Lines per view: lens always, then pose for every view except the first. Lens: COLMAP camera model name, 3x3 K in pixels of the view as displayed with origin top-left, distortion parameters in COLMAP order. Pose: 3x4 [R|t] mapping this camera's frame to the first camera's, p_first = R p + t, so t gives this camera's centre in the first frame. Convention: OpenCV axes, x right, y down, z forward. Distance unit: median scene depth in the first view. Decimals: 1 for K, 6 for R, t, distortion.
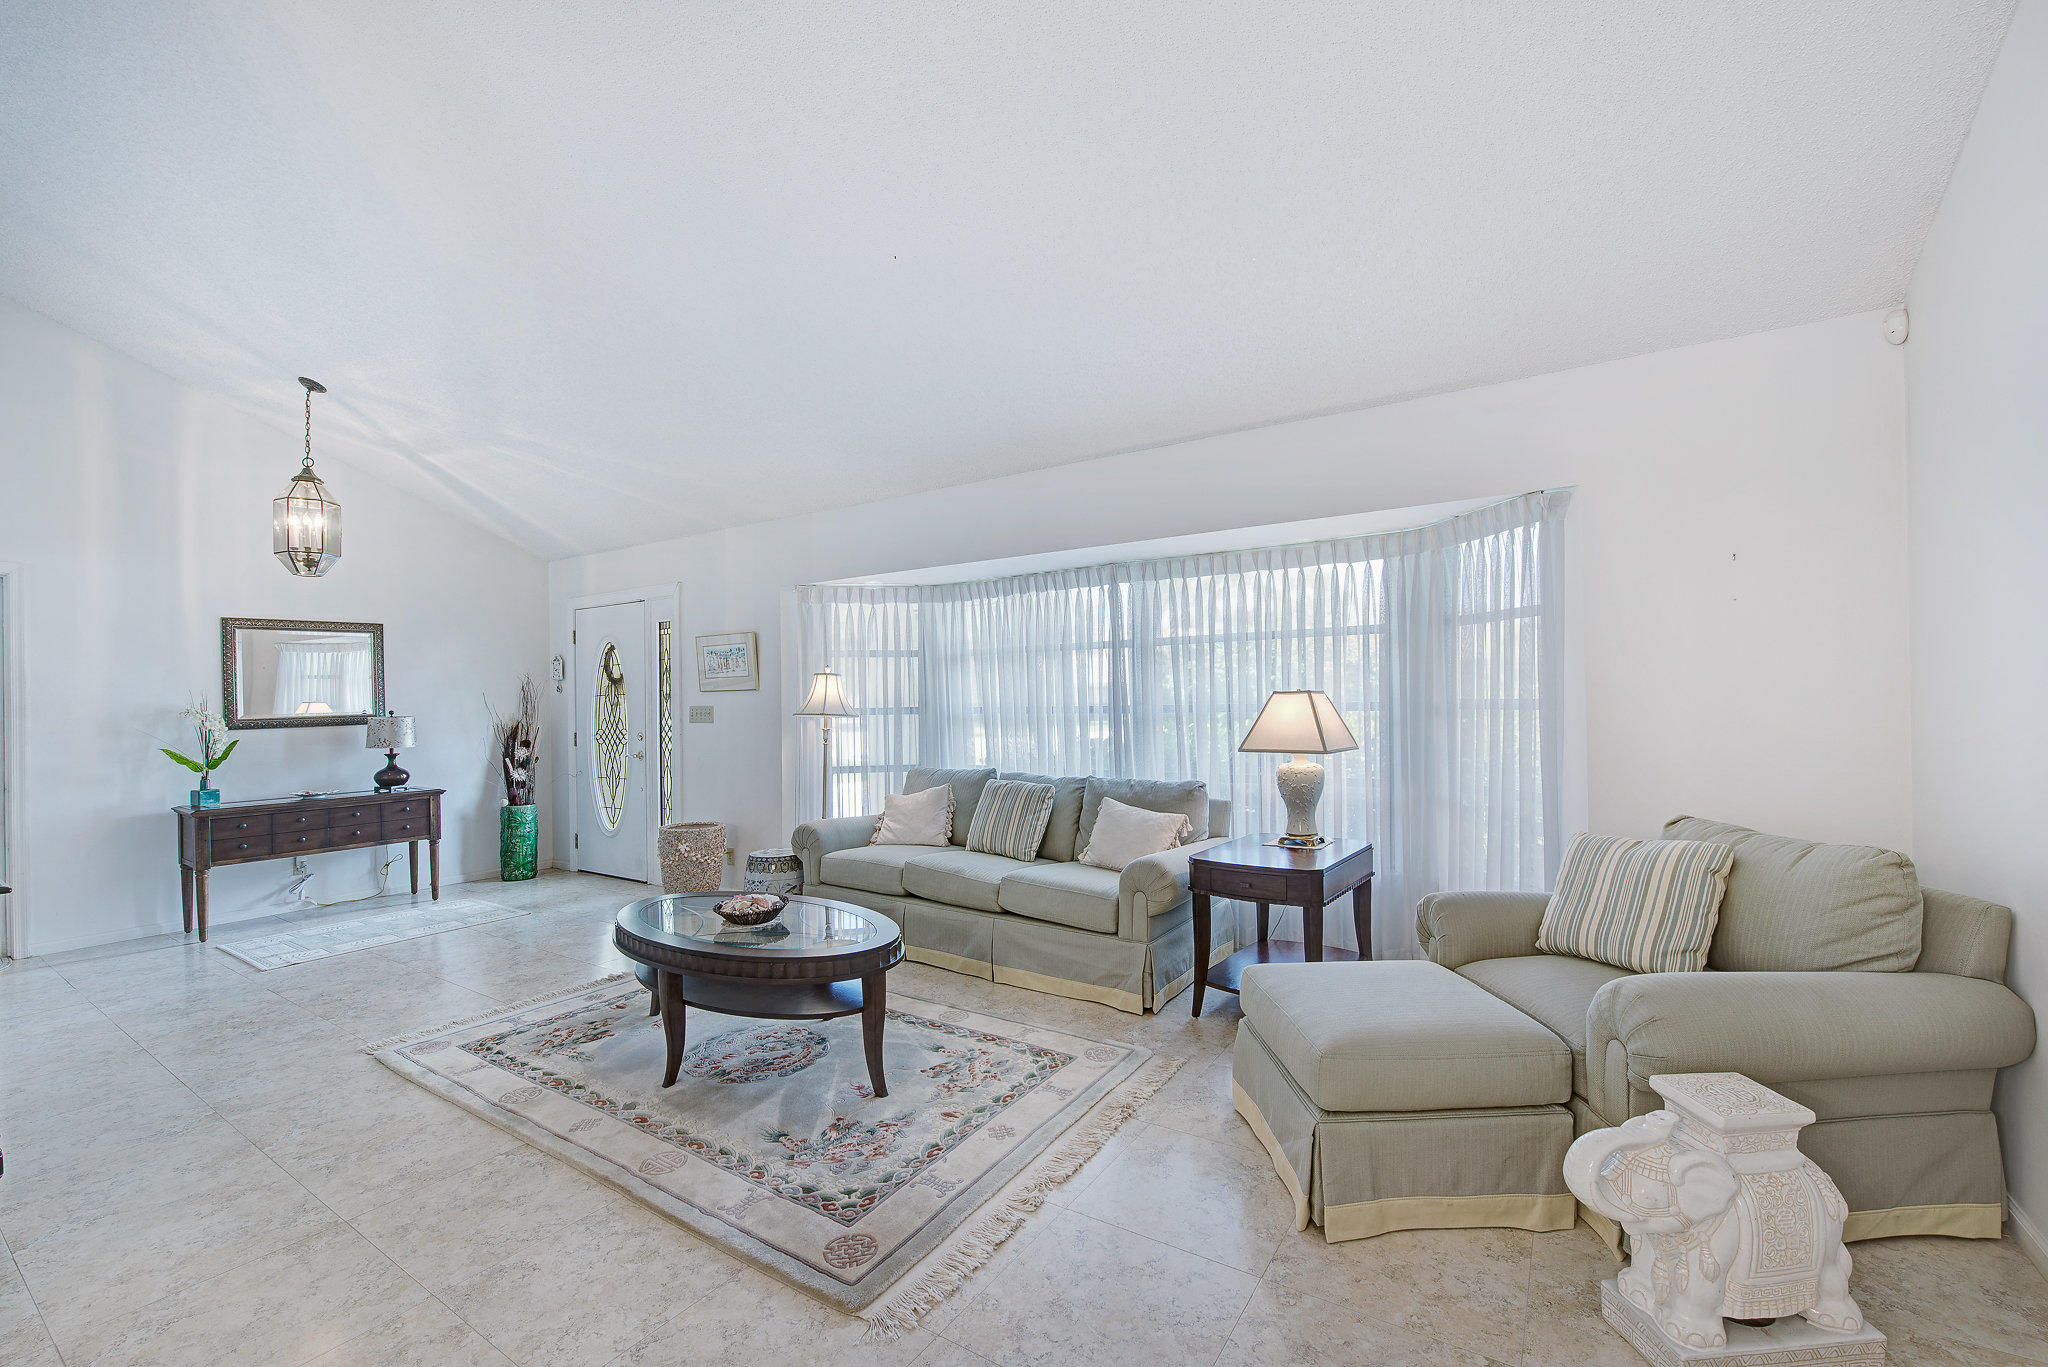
lens RADIAL K [[852.1, 0, 1039.7], [0, 852.1, 673.1], [0, 0, 1]] dist [-0.019703, -0.000385]
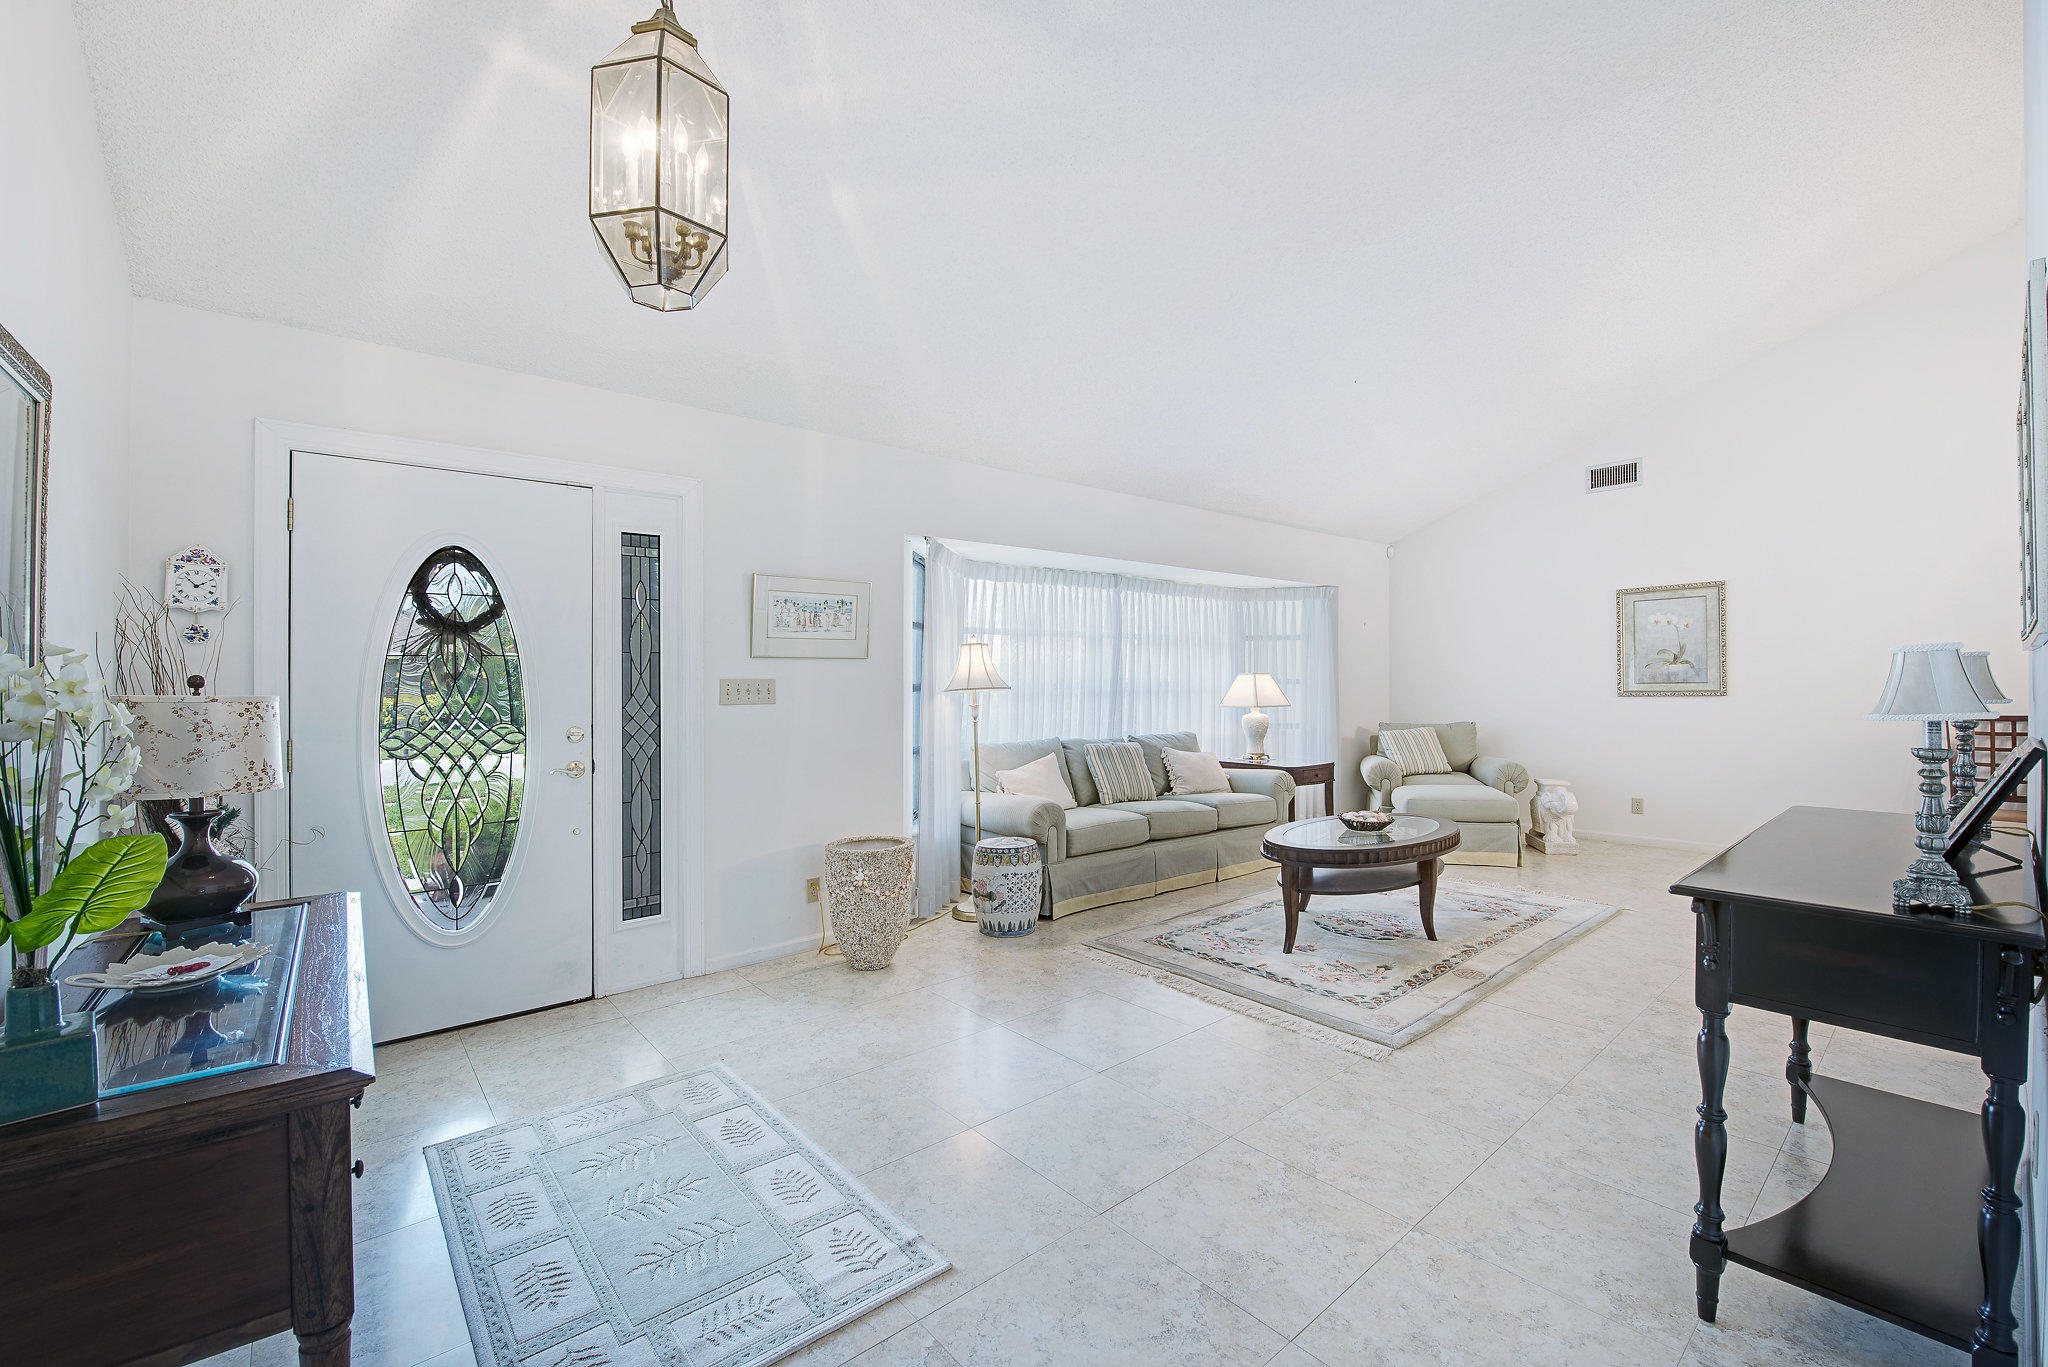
lens RADIAL K [[832.6, 0, 1024.0], [0, 832.6, 683.5], [0, 0, 1]] dist [-0.020580, -0.000119]
pose [[0.299107, 0.013375, 0.954126, -1.150936], [-0.020487, 0.999761, -0.007592, 0.051435], [-0.954000, -0.017276, 0.299309, 0.731374]]
